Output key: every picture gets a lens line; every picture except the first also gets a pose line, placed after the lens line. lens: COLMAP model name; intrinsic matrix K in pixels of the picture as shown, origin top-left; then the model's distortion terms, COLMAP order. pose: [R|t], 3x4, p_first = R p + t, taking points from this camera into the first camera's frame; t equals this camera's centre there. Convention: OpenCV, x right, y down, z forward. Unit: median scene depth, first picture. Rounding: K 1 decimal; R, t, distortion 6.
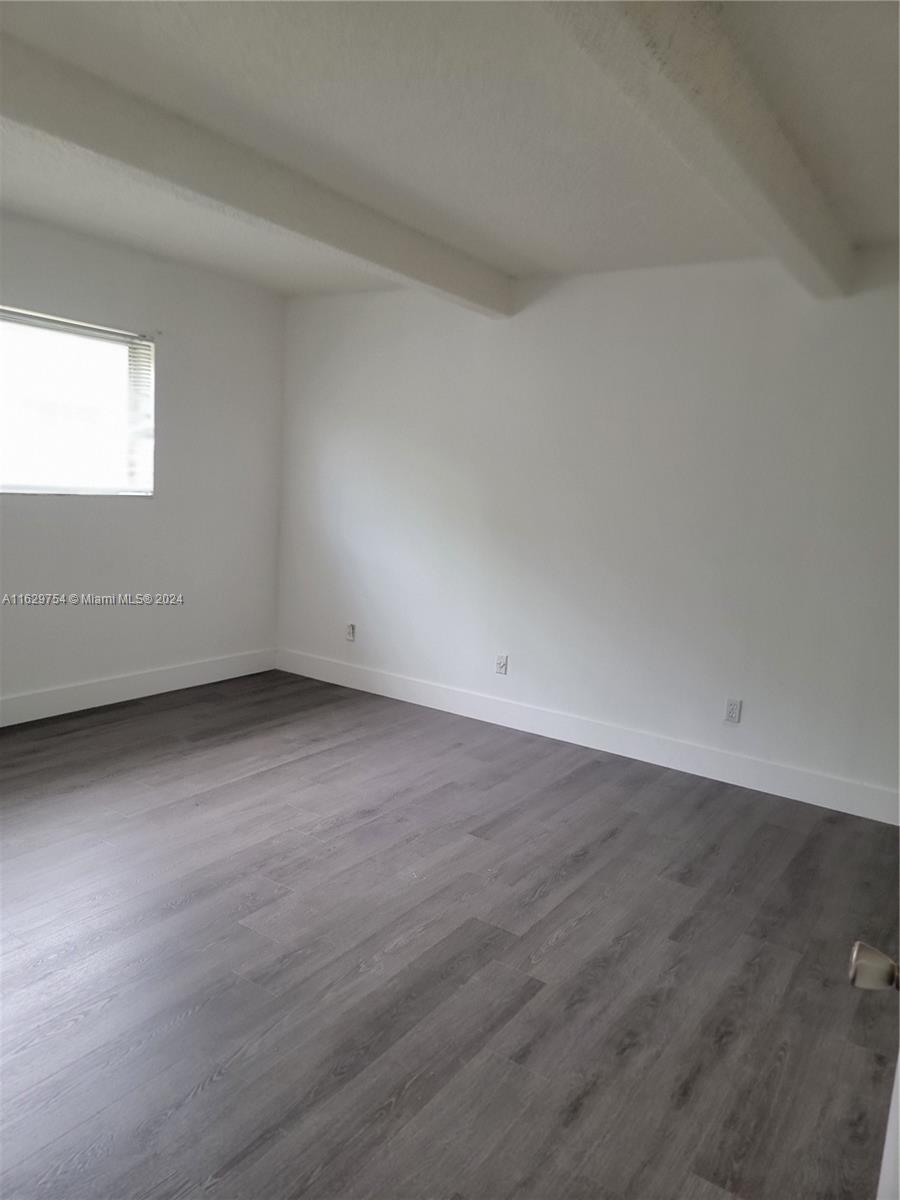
lens RADIAL K [[834.3, 0, 428.9], [0, 834.3, 597.5], [0, 0, 1]] dist [0.078575, -0.067721]
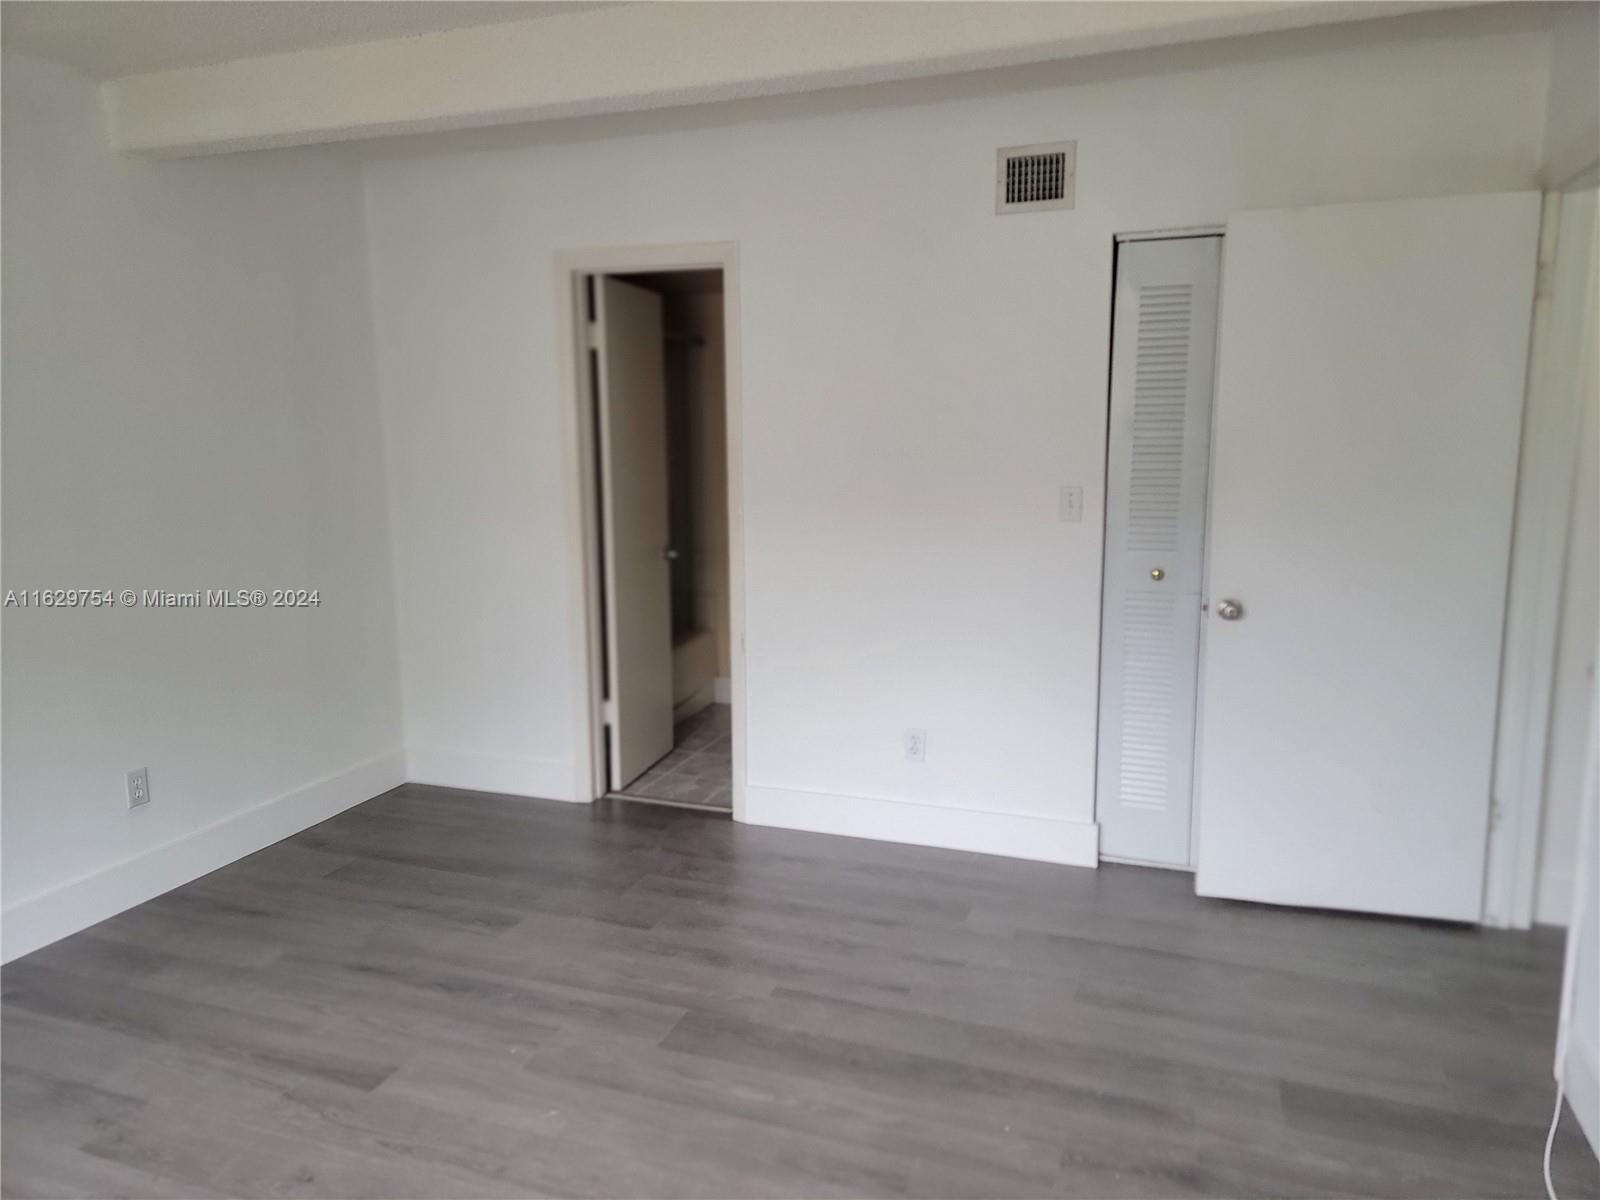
lens RADIAL K [[1112.5, 0, 820.8], [0, 1112.5, 602.4], [0, 0, 1]] dist [0.078575, -0.067721]
pose [[-0.280039, -0.205637, 0.937705, -0.743073], [0.128645, 0.959939, 0.248932, -0.195030], [-0.951330, 0.190342, -0.242367, 0.927103]]
